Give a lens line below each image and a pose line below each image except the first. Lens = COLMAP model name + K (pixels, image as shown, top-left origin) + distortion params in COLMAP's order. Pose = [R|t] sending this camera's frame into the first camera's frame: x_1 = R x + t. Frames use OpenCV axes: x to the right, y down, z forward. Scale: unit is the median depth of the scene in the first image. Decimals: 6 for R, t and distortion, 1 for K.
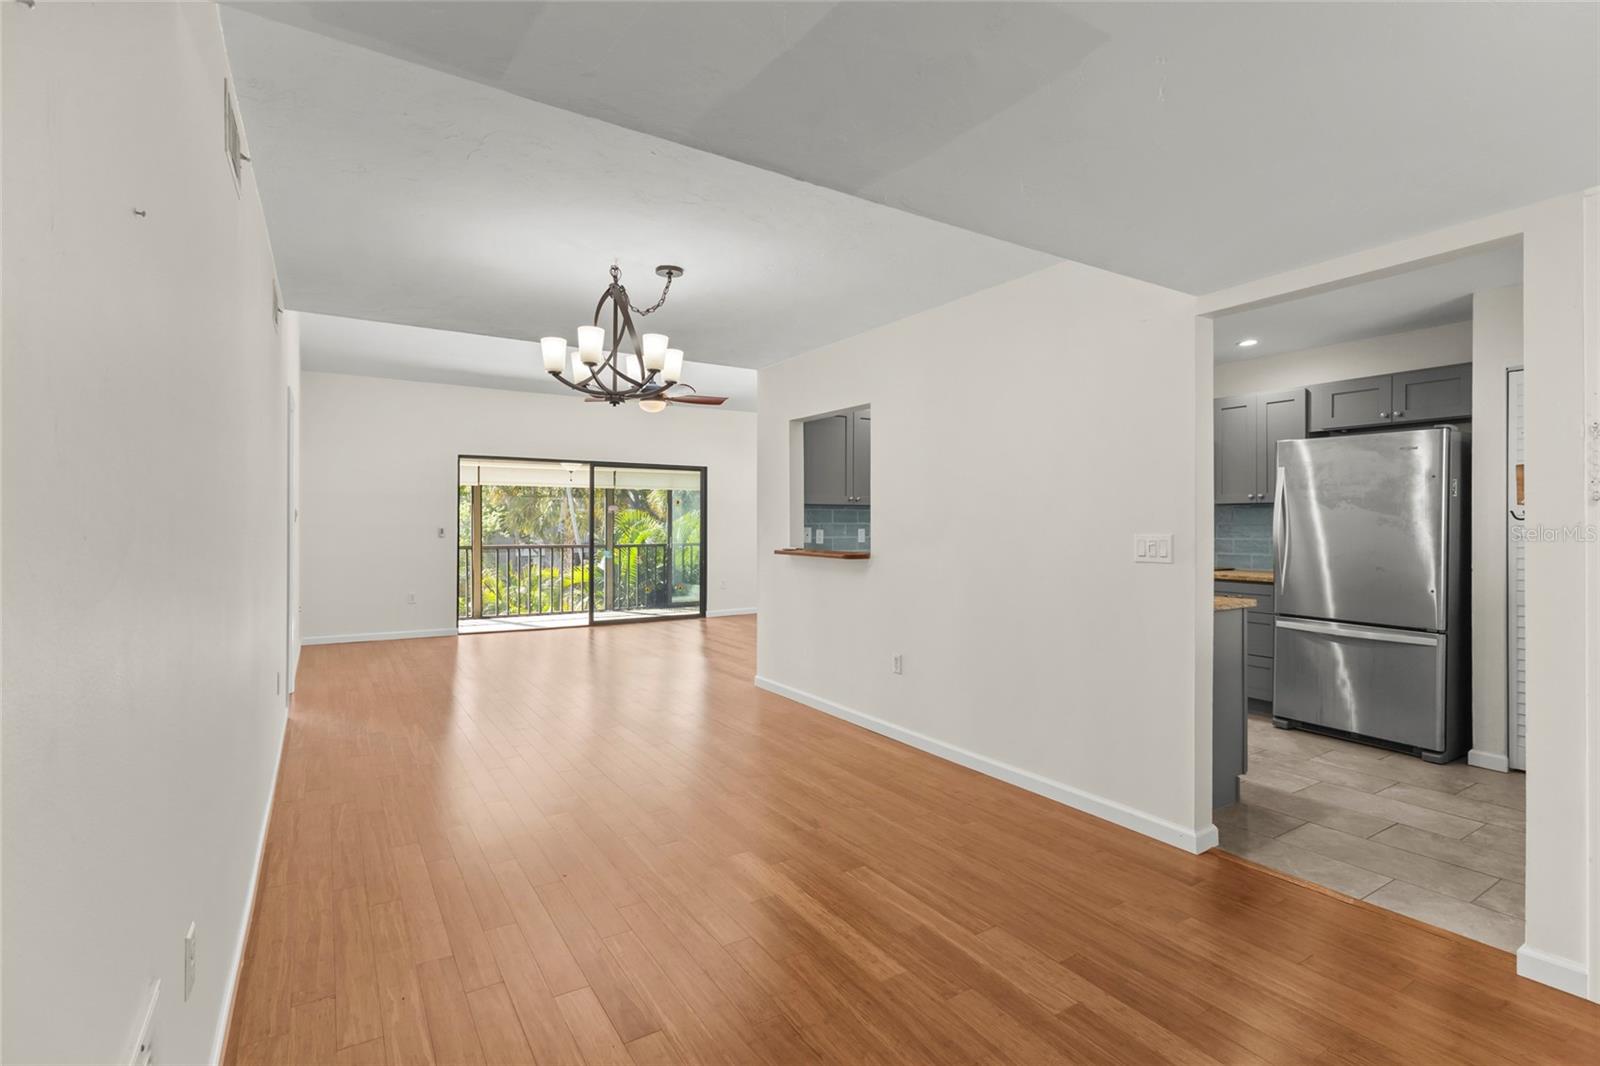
lens RADIAL K [[743.6, 0, 795.0], [0, 743.6, 526.7], [0, 0, 1]] dist [0.001345, 0.000611]
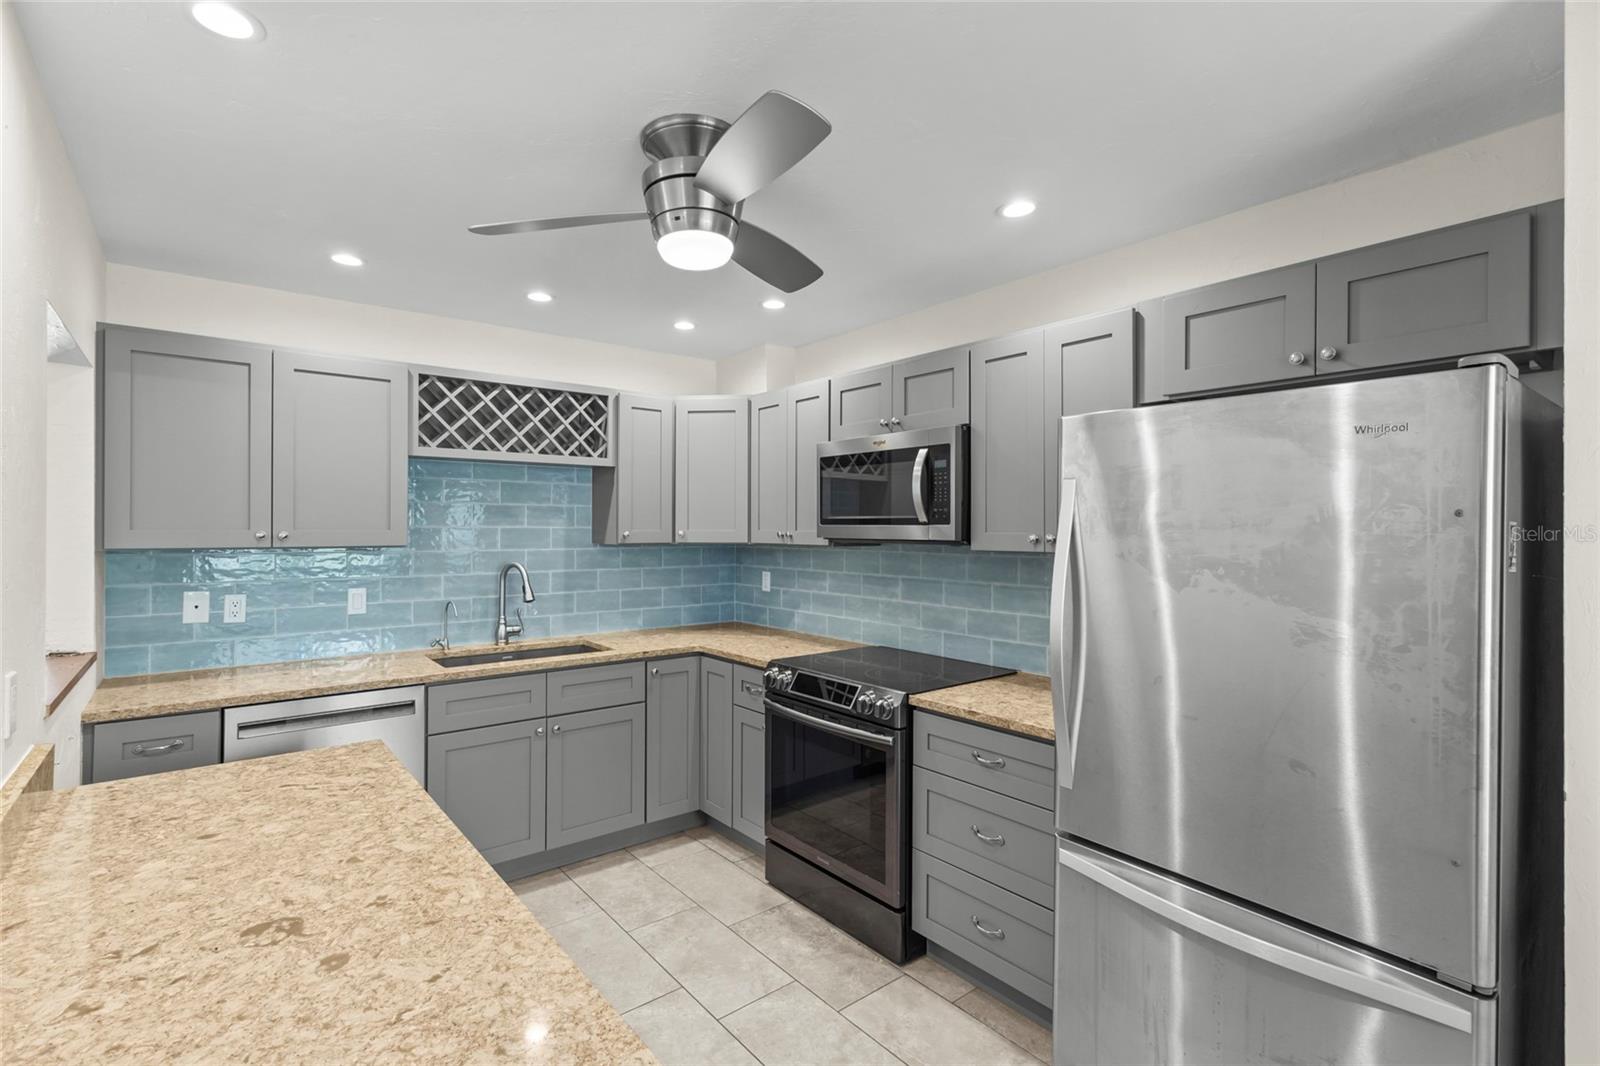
lens RADIAL K [[733.9, 0, 797.4], [0, 733.9, 530.0], [0, 0, 1]] dist [0.000938, 0.002073]
pose [[0.992980, 0.001204, 0.118280, 0.460818], [-0.001099, 0.999999, -0.000950, -0.051971], [-0.118281, 0.000814, 0.992980, 0.620202]]
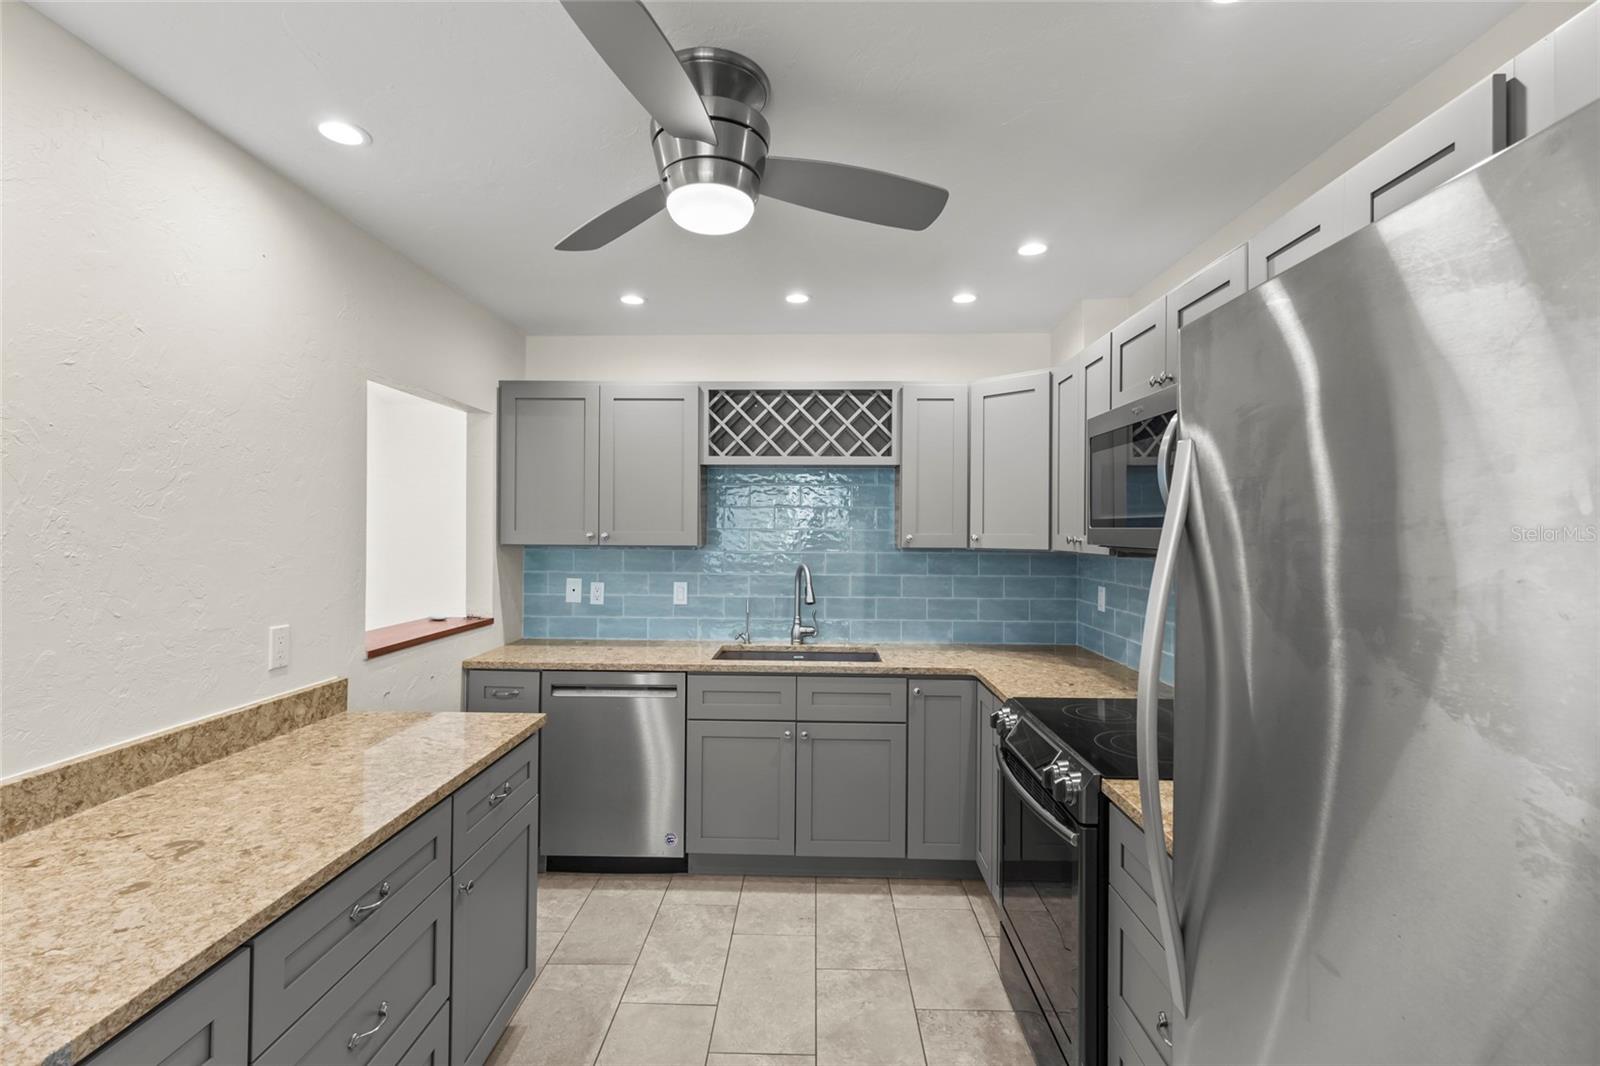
lens RADIAL K [[738.4, 0, 800.0], [0, 738.4, 533.0], [0, 0, 1]] dist [0.003303, 0.000763]
pose [[0.834102, 0.007031, -0.551566, 0.688161], [-0.007889, 0.999969, 0.000817, -0.052474], [0.551554, 0.003670, 0.834131, 0.759760]]
